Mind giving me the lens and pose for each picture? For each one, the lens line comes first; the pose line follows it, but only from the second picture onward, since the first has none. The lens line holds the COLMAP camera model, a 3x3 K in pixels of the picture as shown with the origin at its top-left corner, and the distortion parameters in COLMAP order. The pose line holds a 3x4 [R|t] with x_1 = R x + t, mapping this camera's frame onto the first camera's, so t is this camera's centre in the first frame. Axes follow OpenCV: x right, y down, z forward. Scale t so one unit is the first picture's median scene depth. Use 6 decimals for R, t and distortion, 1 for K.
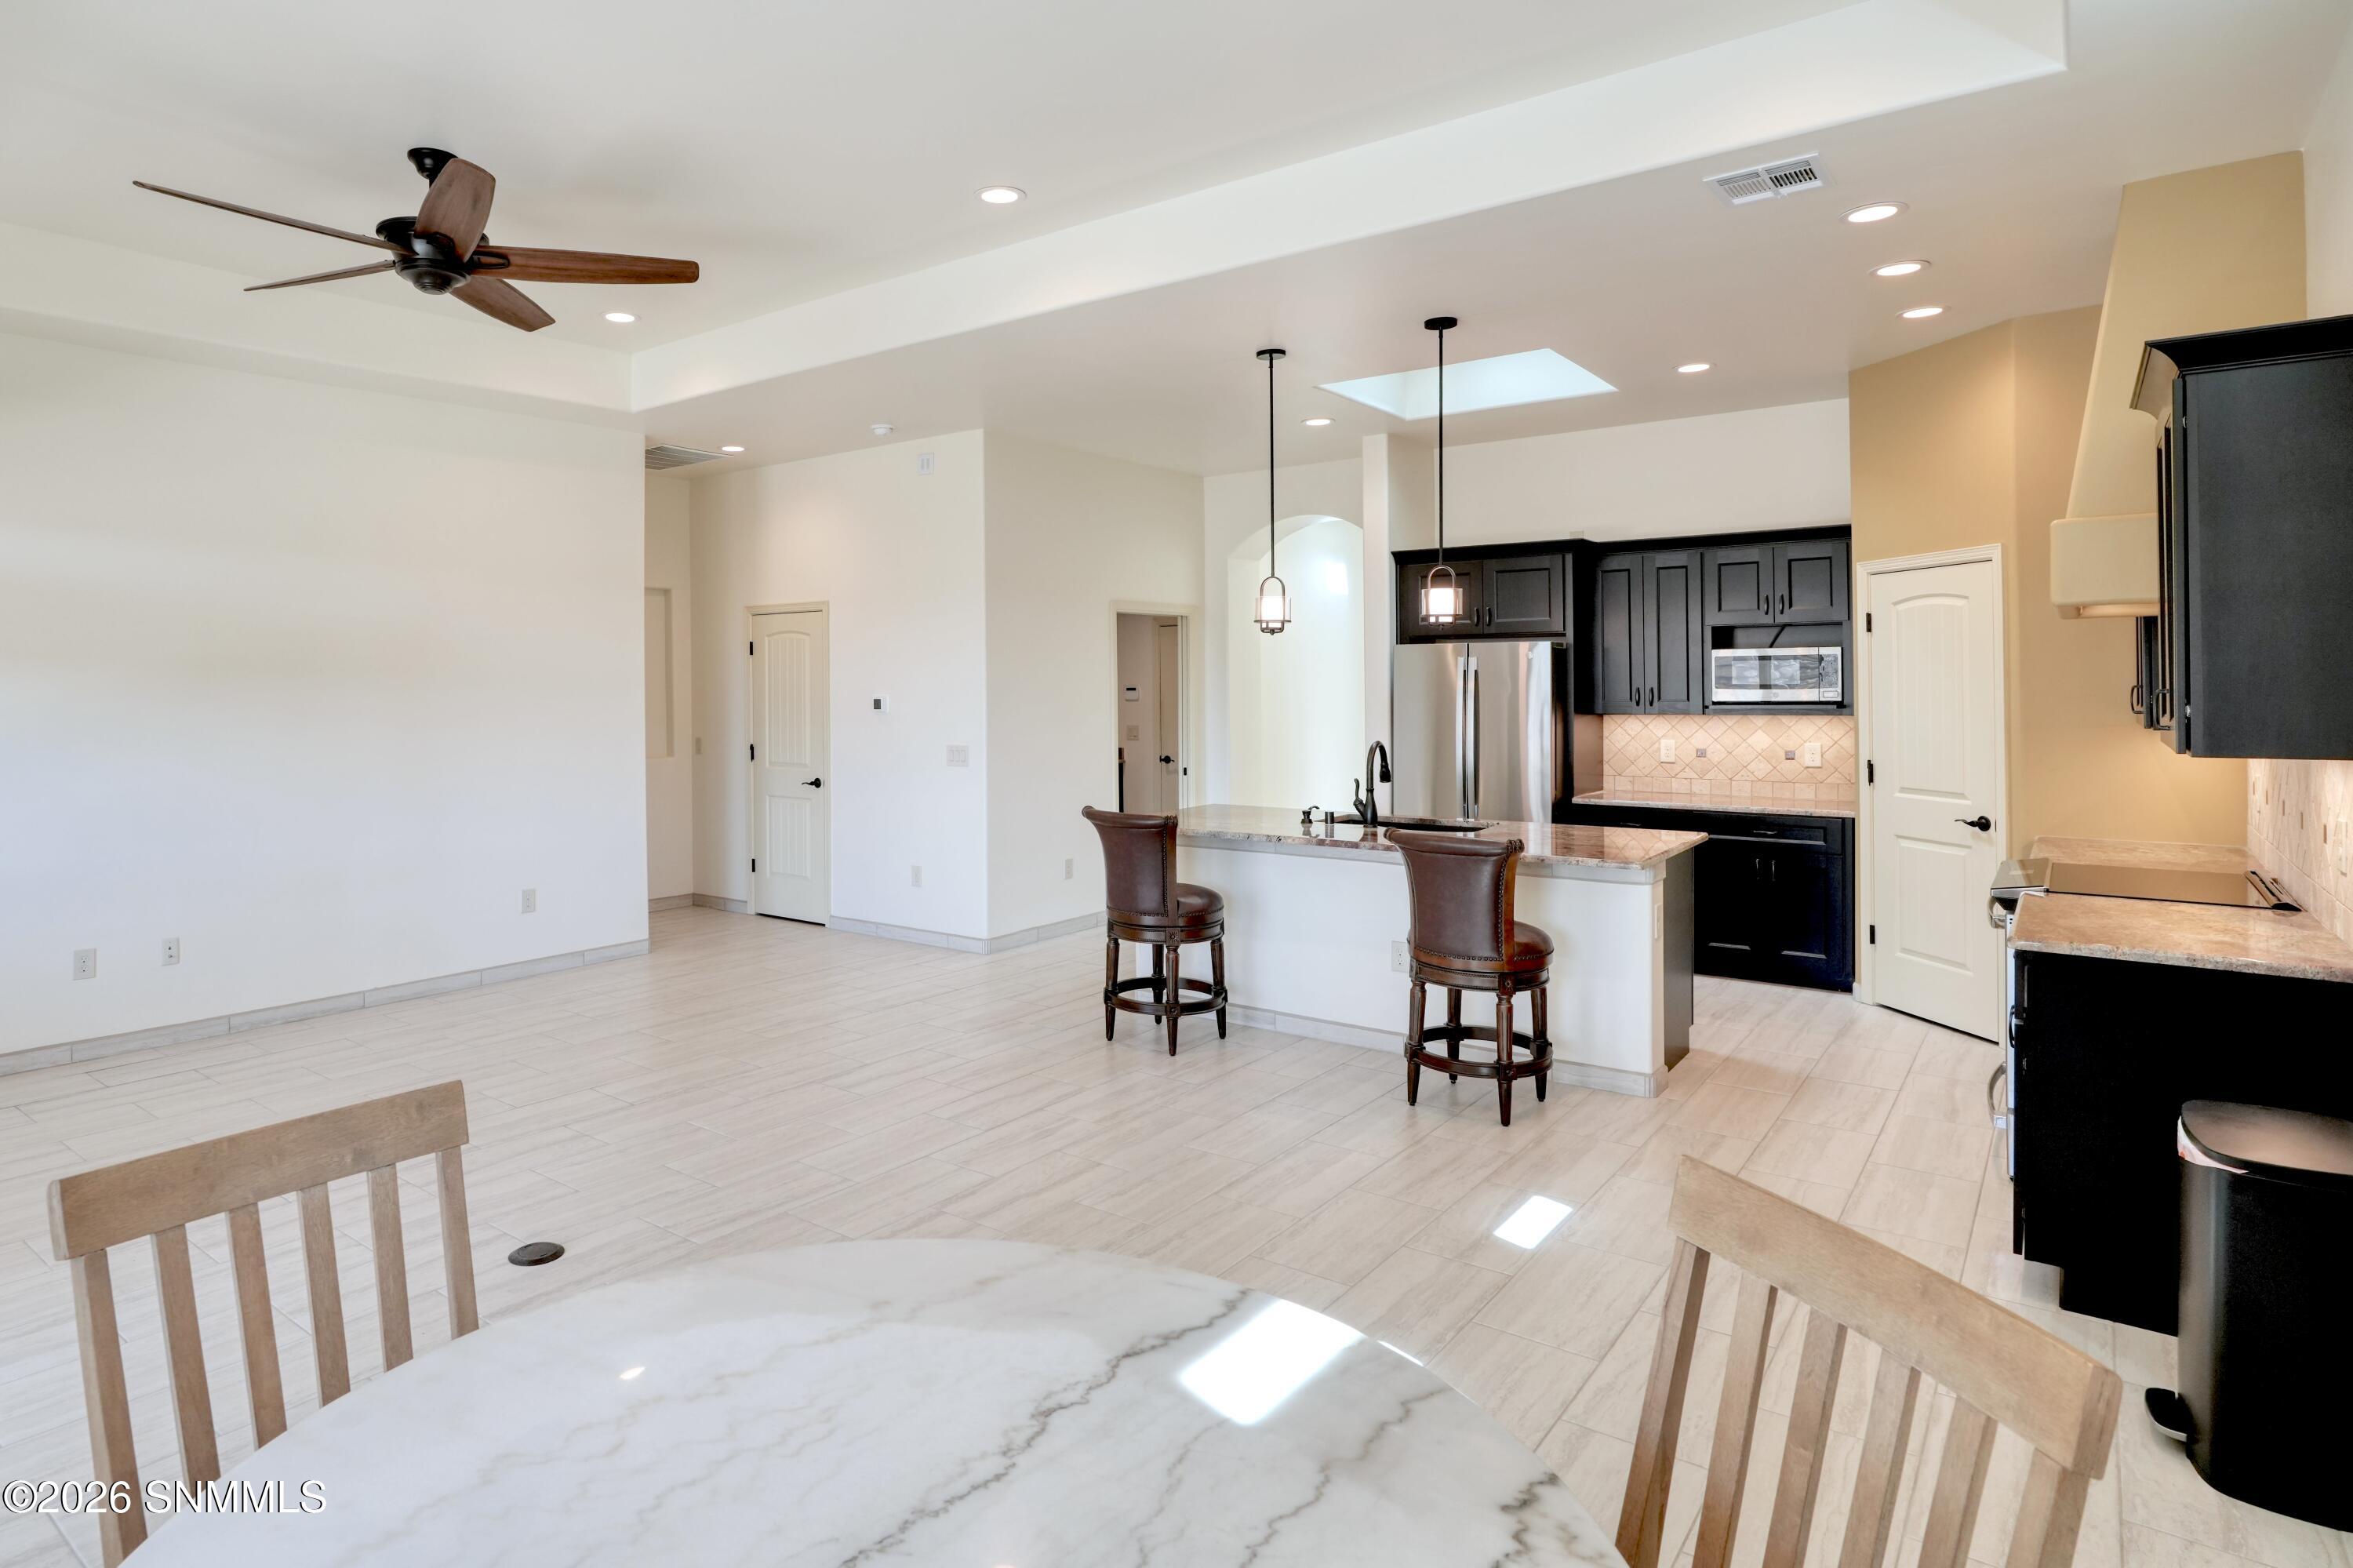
lens RADIAL K [[1123.3, 0, 1172.4], [0, 1123.3, 704.3], [0, 0, 1]] dist [-0.016019, 0.000209]
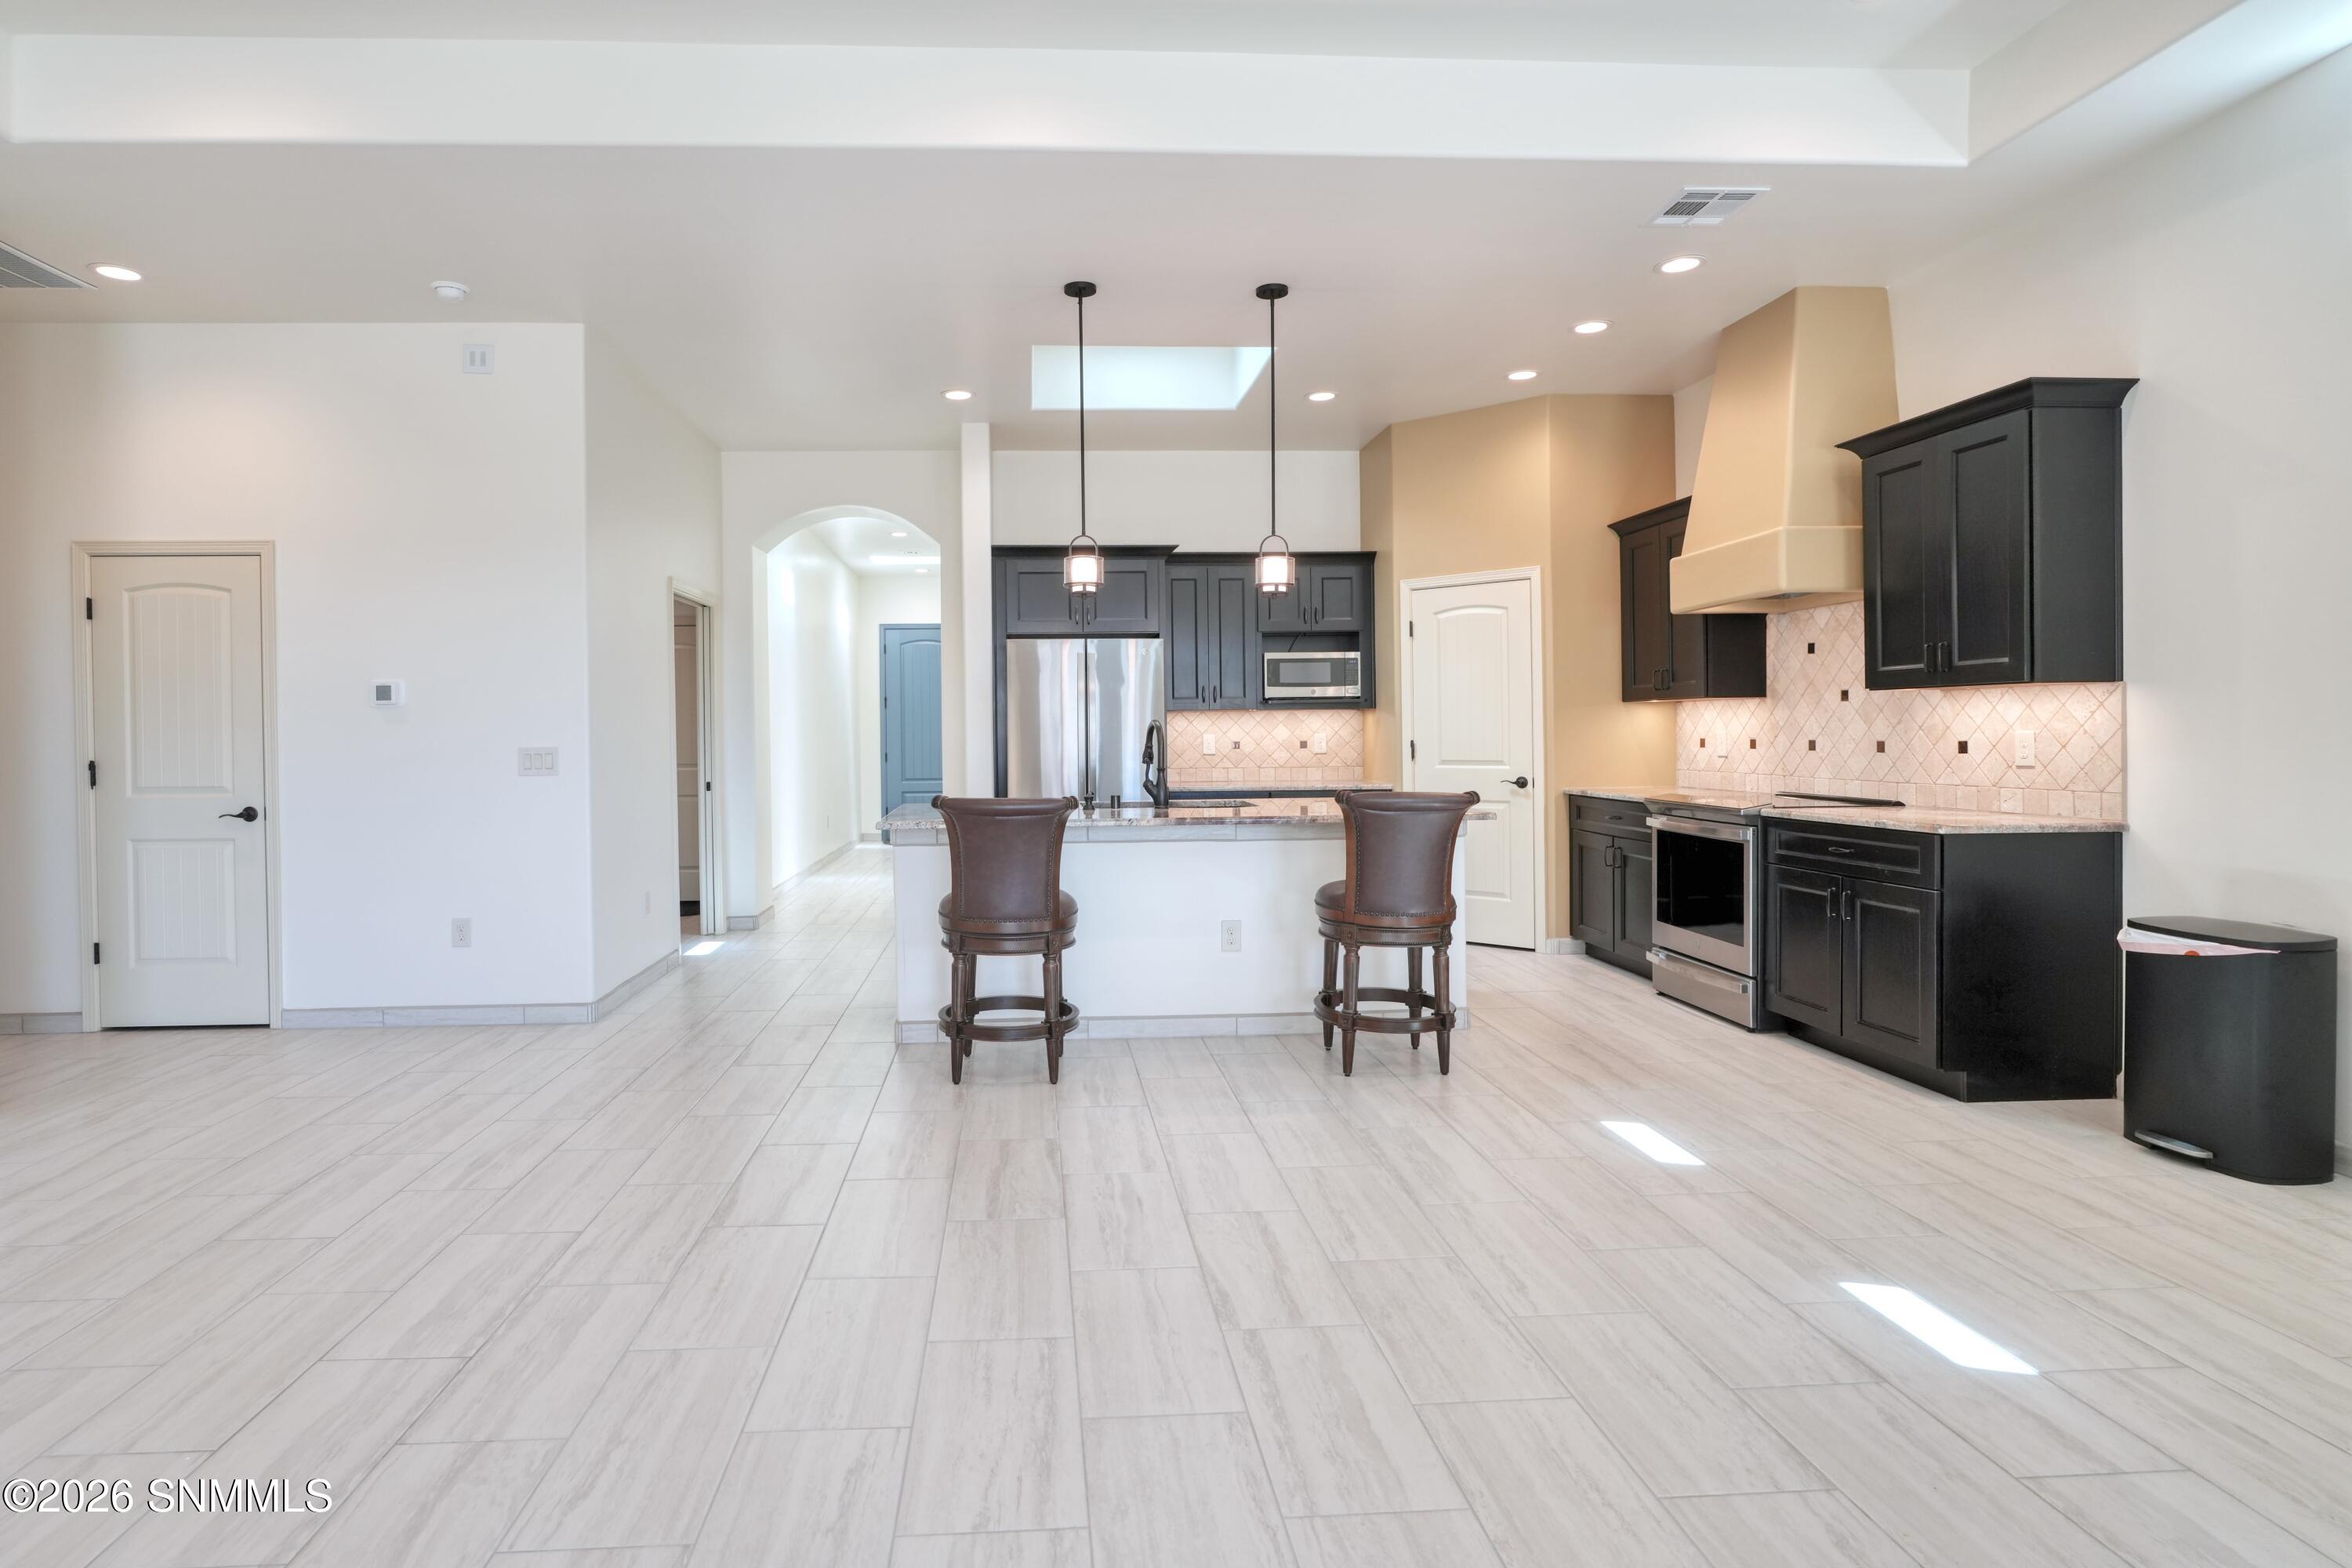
lens RADIAL K [[1045.3, 0, 1176.1], [0, 1045.3, 732.2], [0, 0, 1]] dist [-0.010708, 0.000500]
pose [[0.812423, -0.015112, 0.582873, -0.303387], [0.014938, 0.999875, 0.005104, 0.035485], [-0.582877, 0.004560, 0.812548, 0.240255]]
